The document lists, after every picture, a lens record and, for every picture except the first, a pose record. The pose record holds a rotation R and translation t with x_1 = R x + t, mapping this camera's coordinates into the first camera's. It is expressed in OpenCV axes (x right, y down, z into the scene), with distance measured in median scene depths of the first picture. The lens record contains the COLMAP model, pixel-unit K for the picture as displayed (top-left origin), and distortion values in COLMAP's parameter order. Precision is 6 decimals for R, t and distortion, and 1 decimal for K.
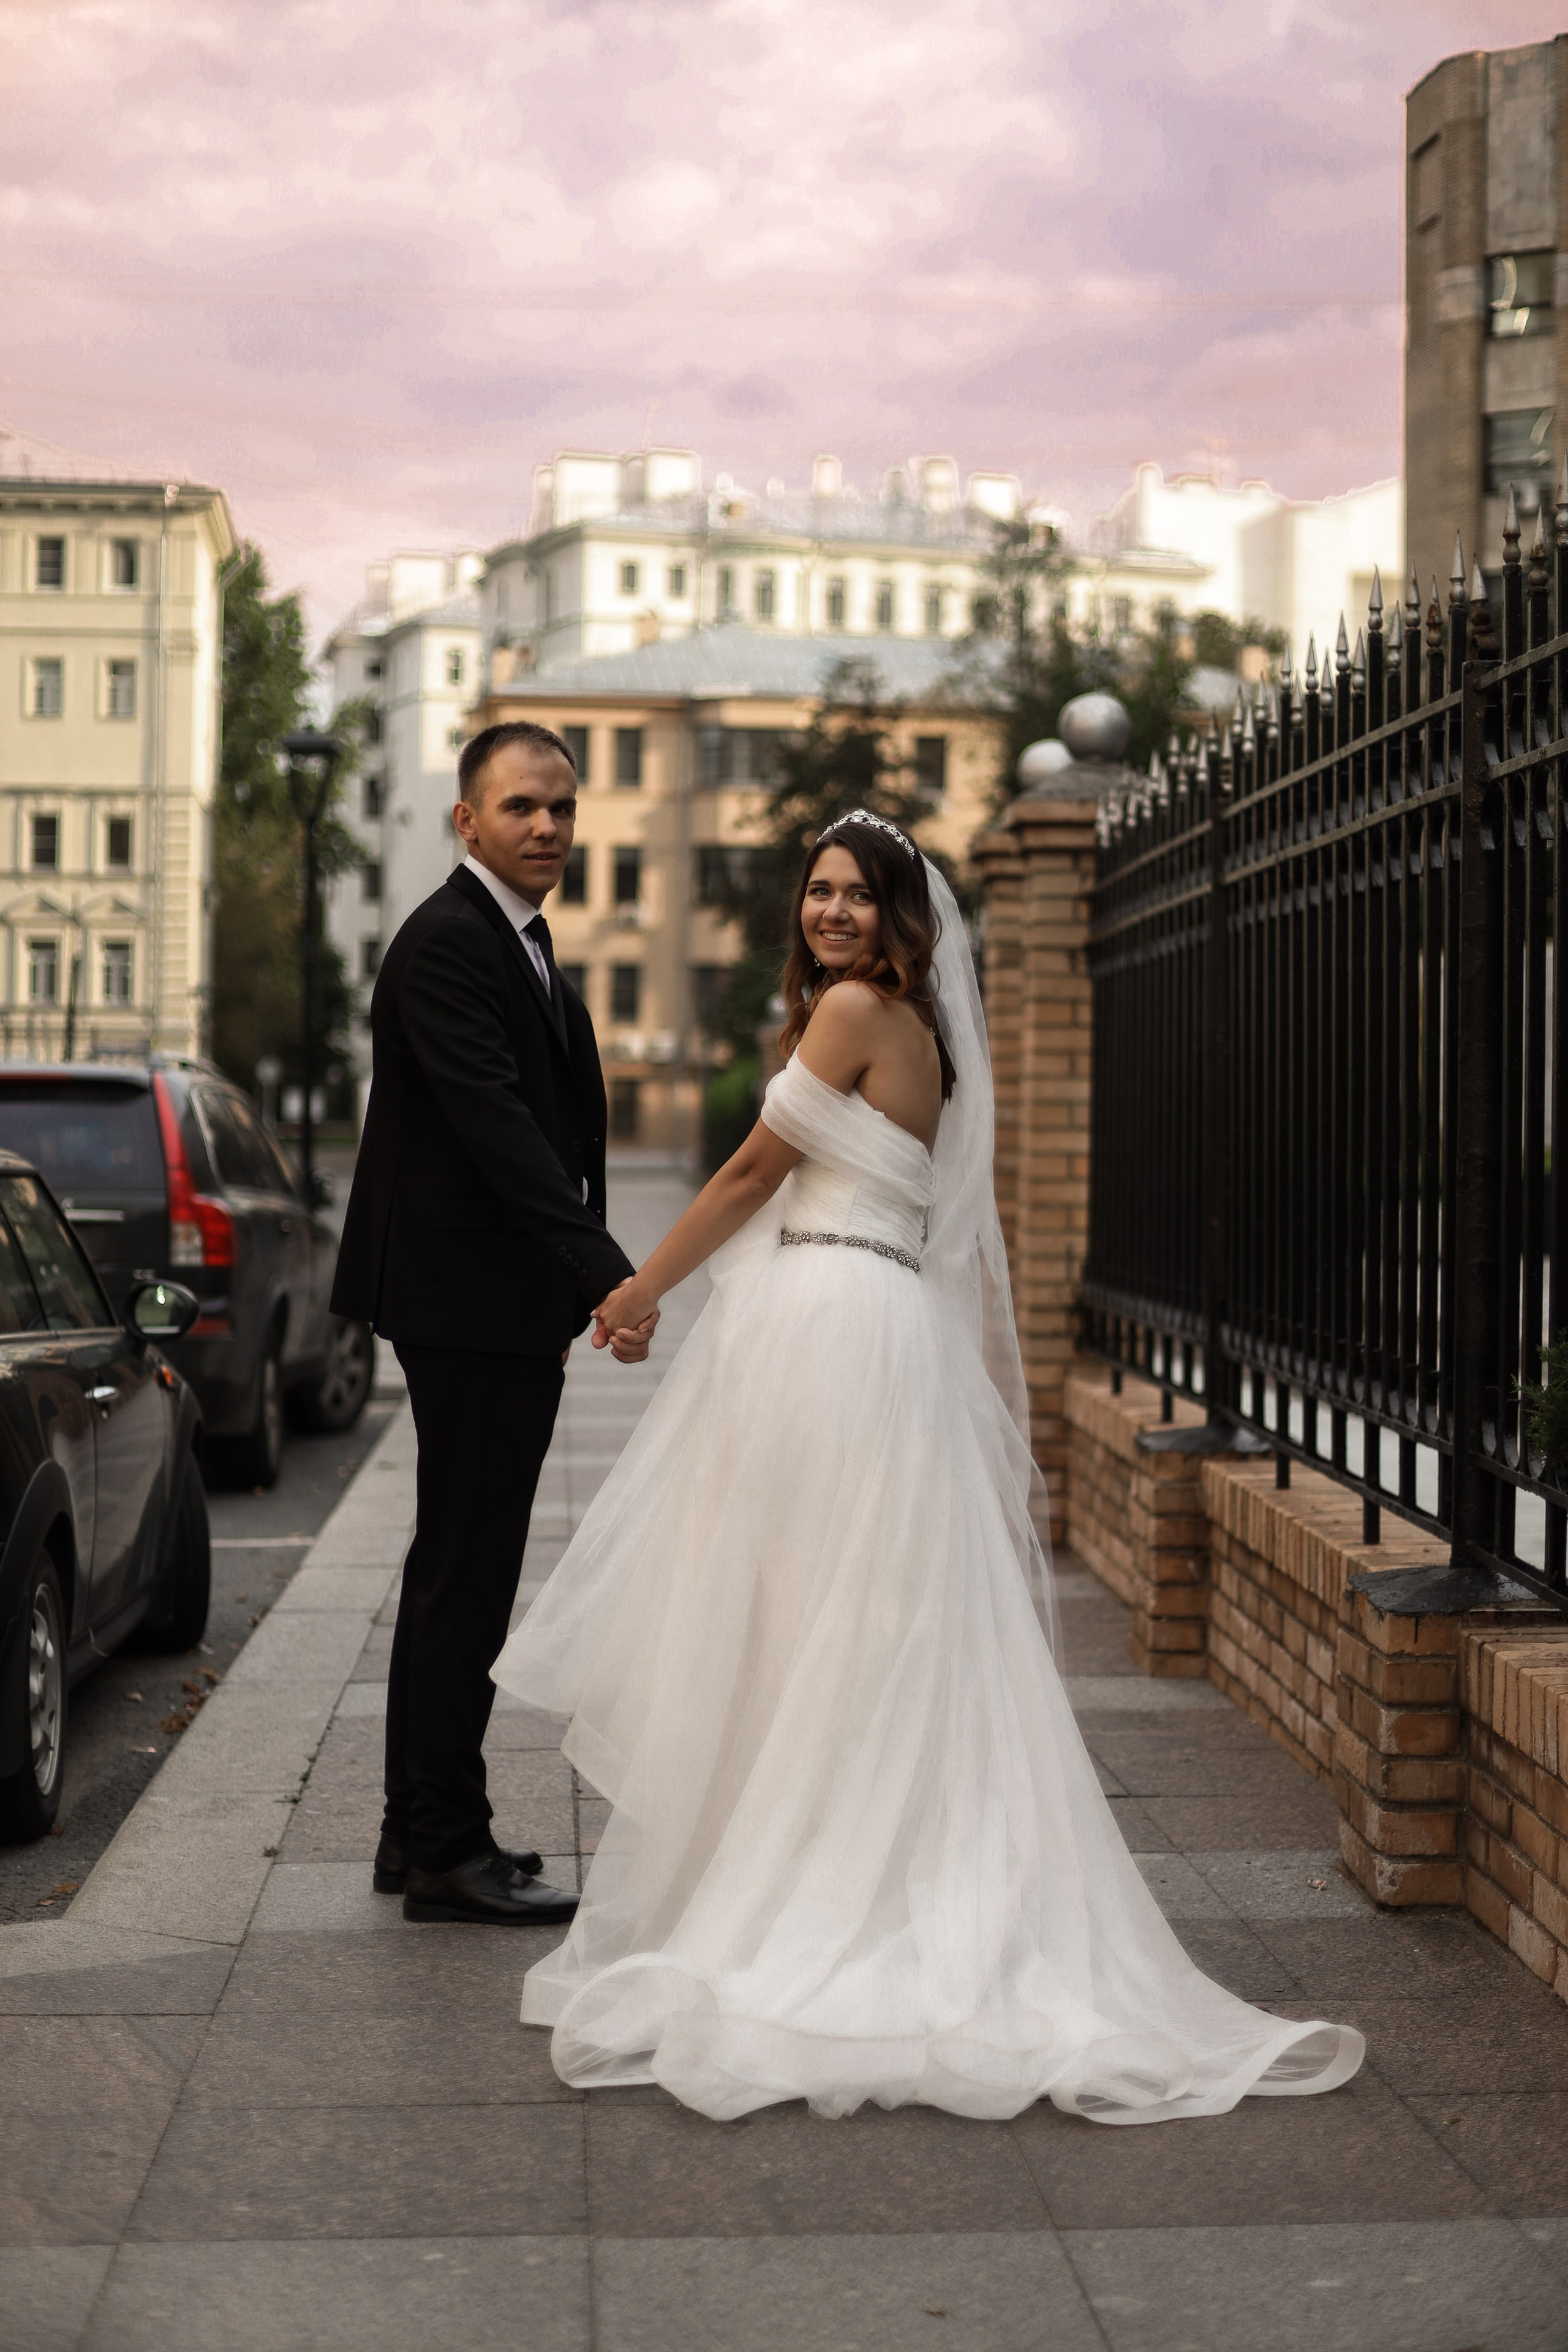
lens RADIAL K [[3497.4, 0, 784.0], [0, 3497.4, 1176.0], [0, 0, 1]] dist [-0.099192, -0.062958]
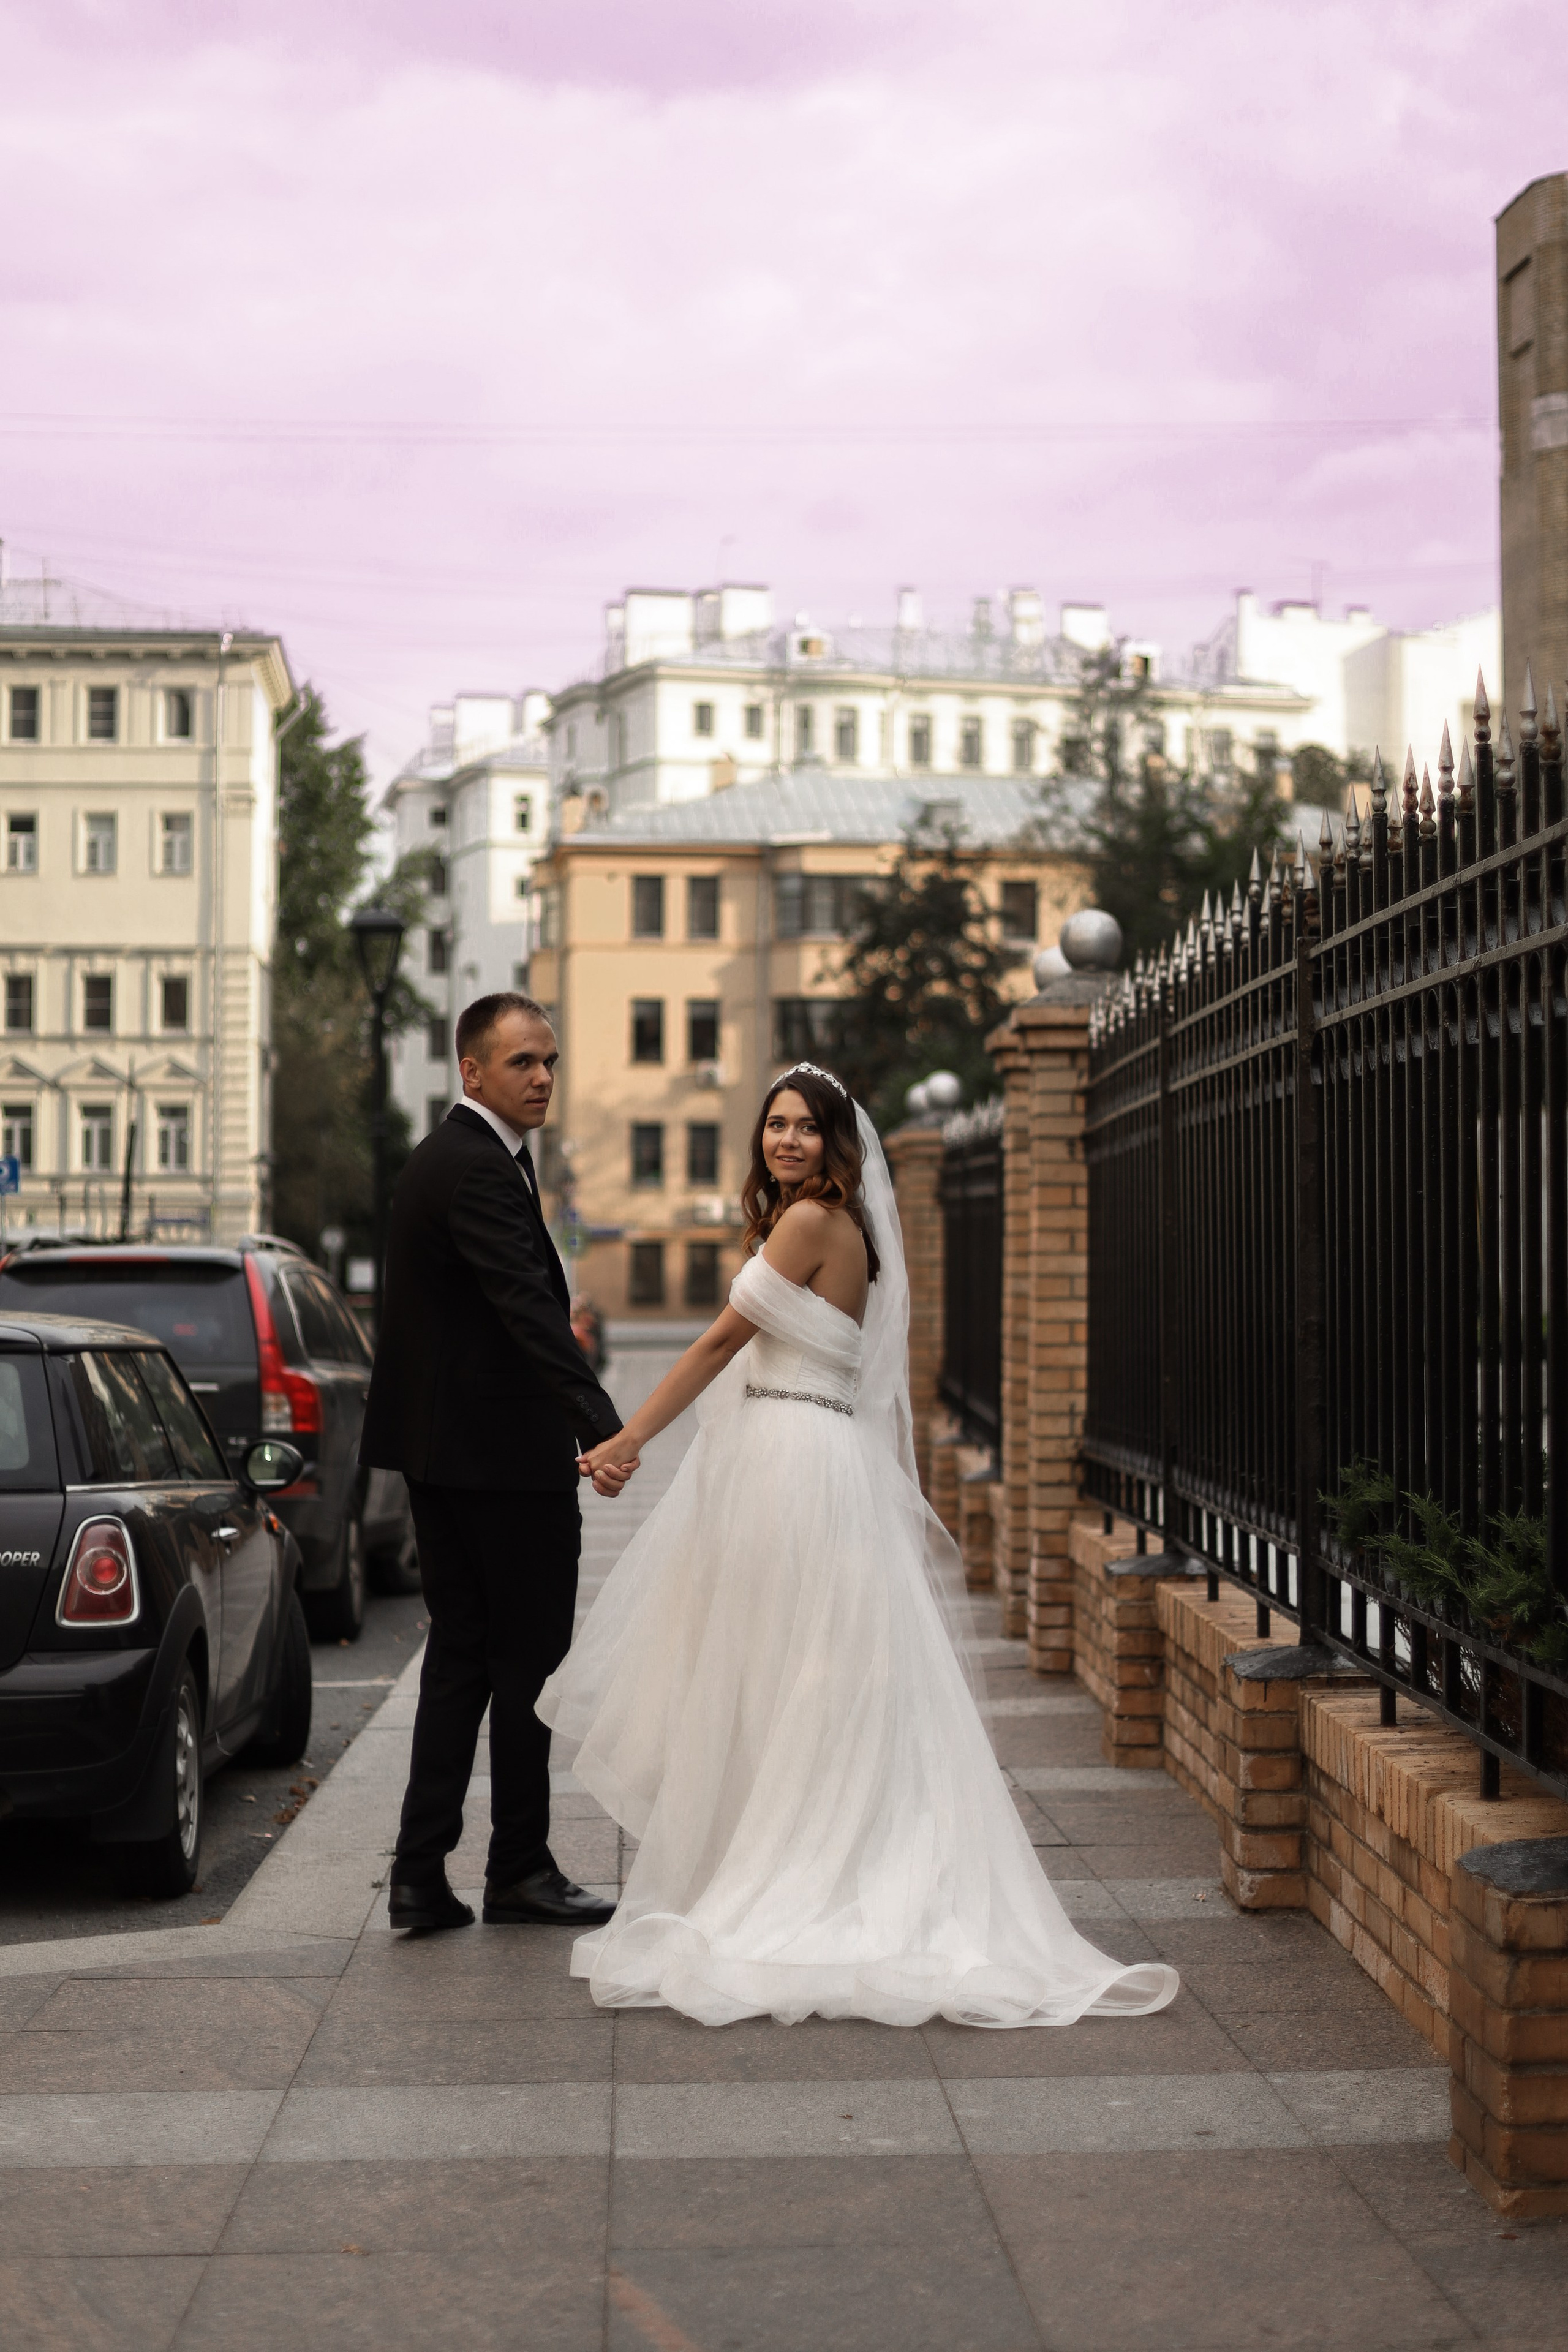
lens RADIAL K [[3926.1, 0, 784.0], [0, 3926.1, 1176.0], [0, 0, 1]] dist [-0.121630, 0.069657]
pose [[0.999504, -0.012523, -0.028891, 0.019416], [0.011281, 0.999022, -0.042763, -0.000121], [0.029398, 0.042416, 0.998667, -0.185763]]
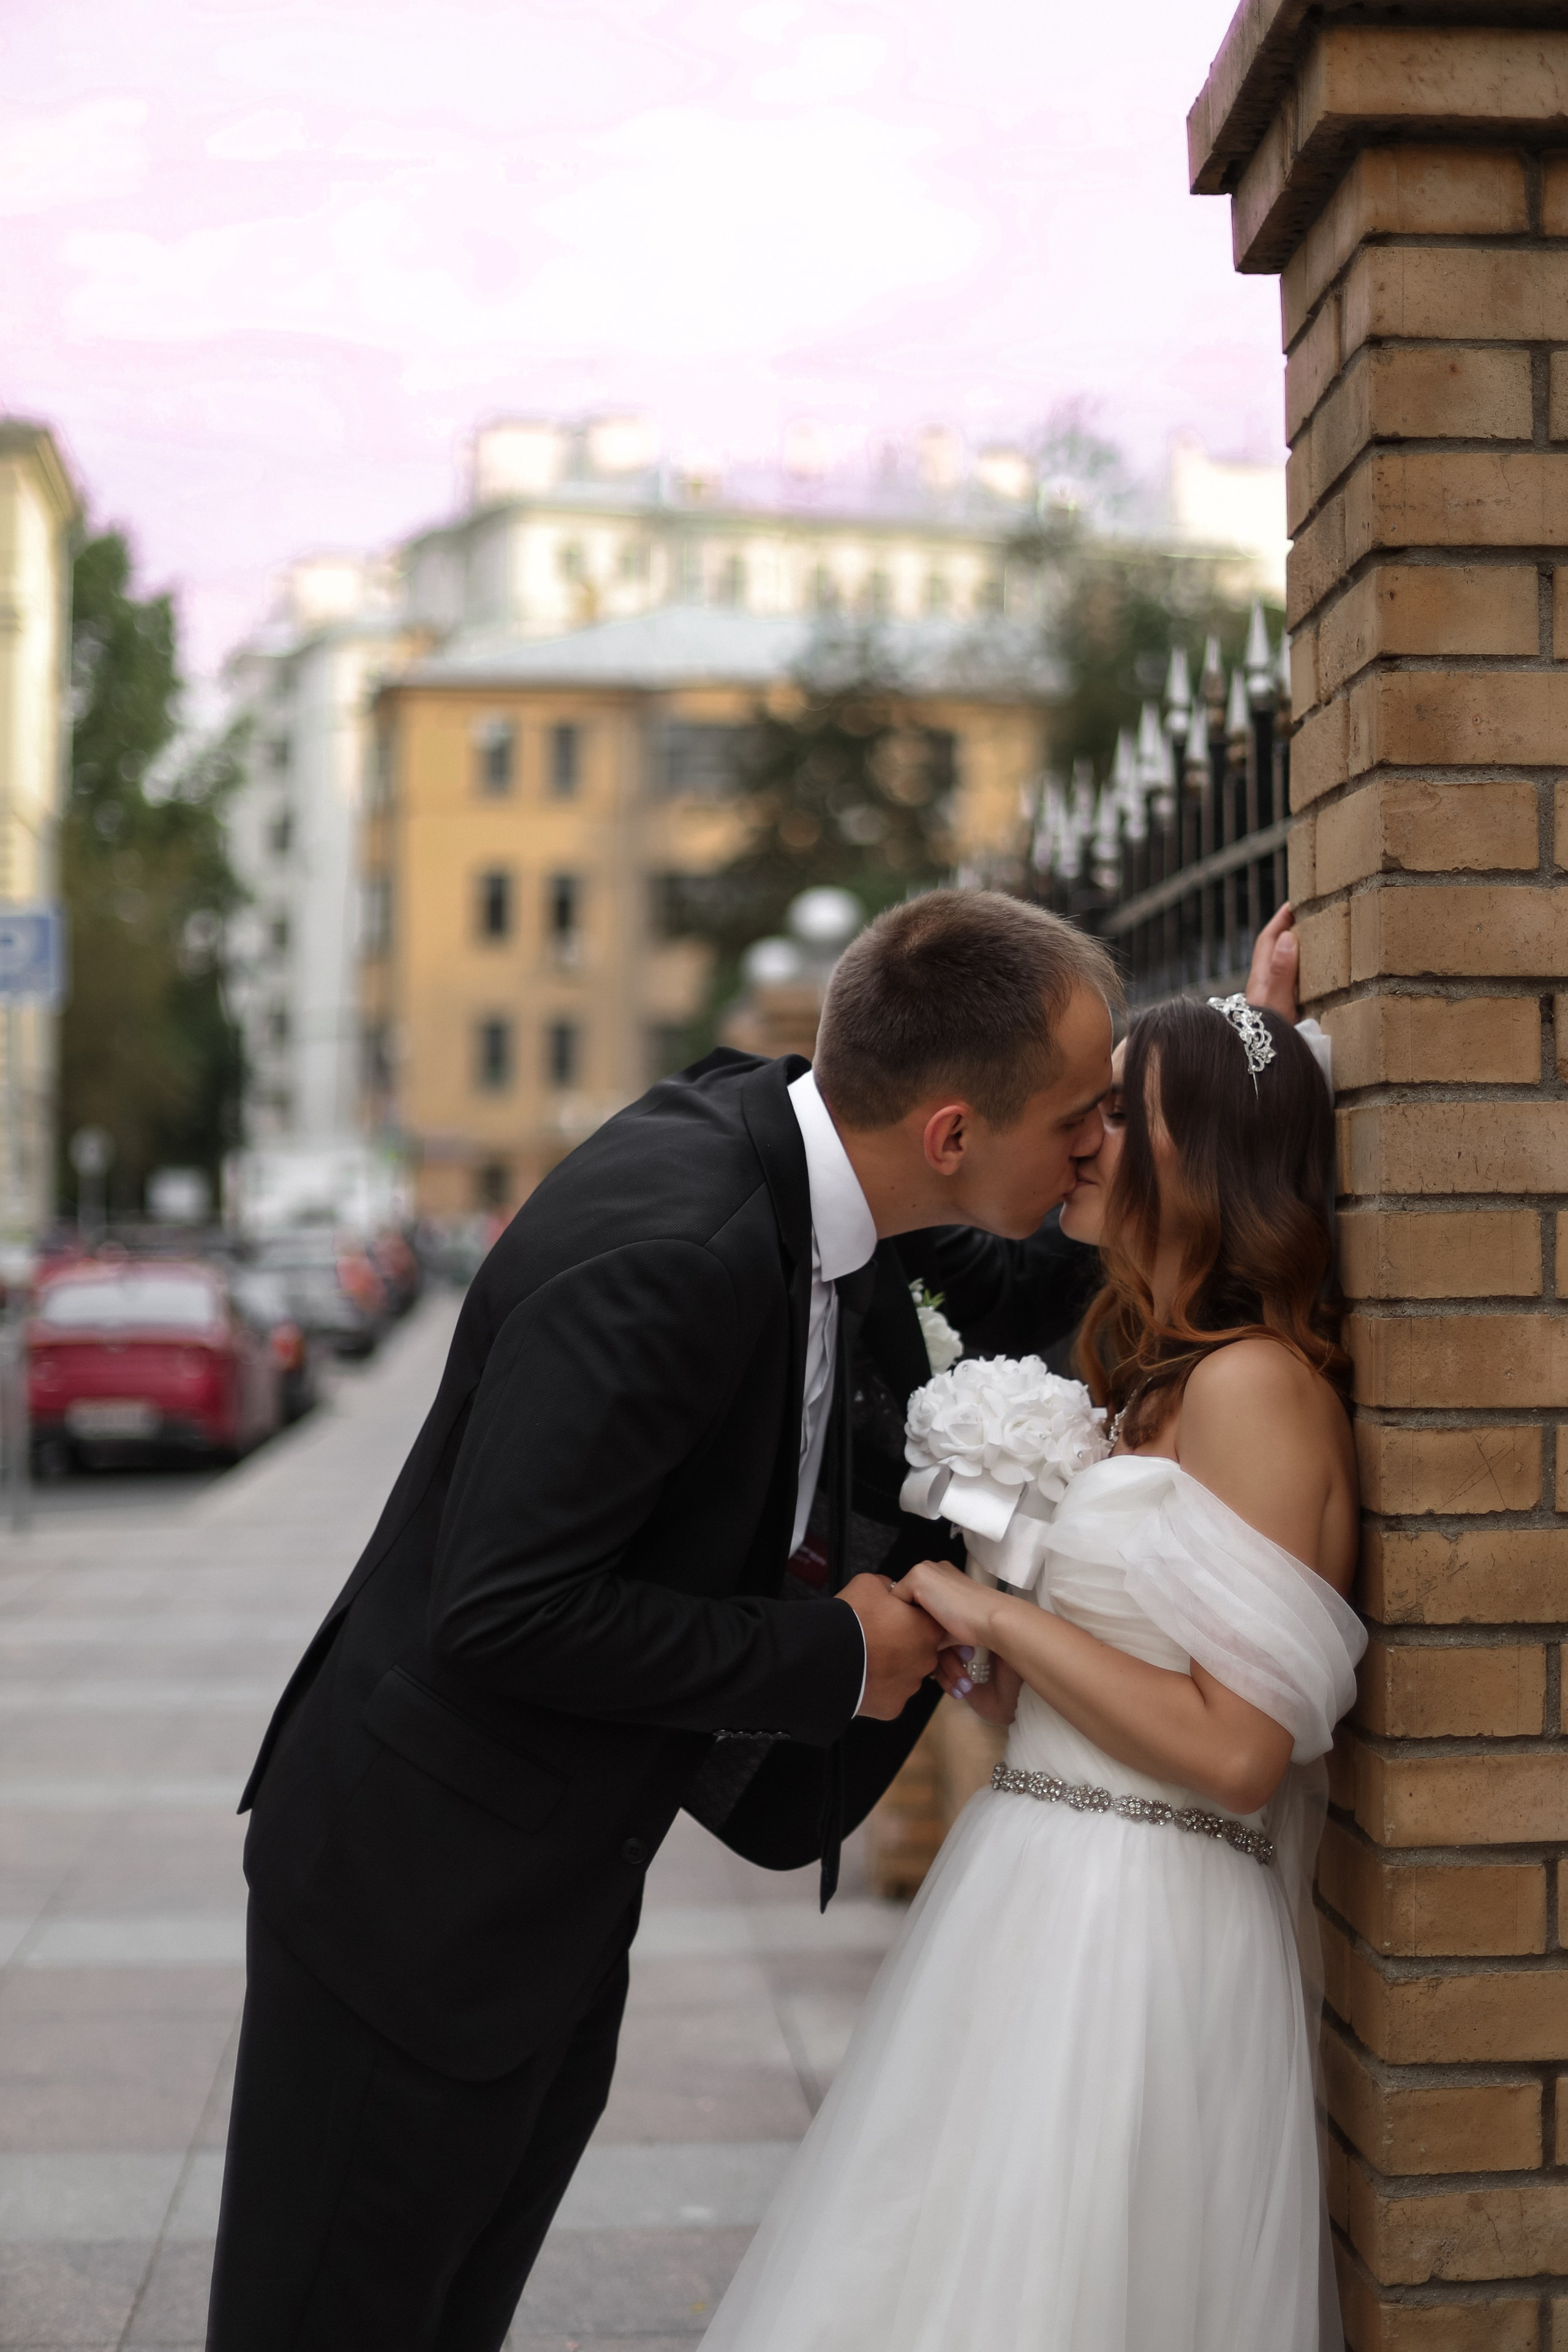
lens RADIAL K [[3280.6, 0, 784.0], [0, 3280.6, 1176.0], [0, 0, 1]] dist [-0.005279, -0.004917]
pose [[0.999994, -0.001175, 0.003156, 0.010600], [0.001297, 0.999231, -0.039193, 0.016725], [-0.003107, 0.039196, 0.999227, 0.621209]]
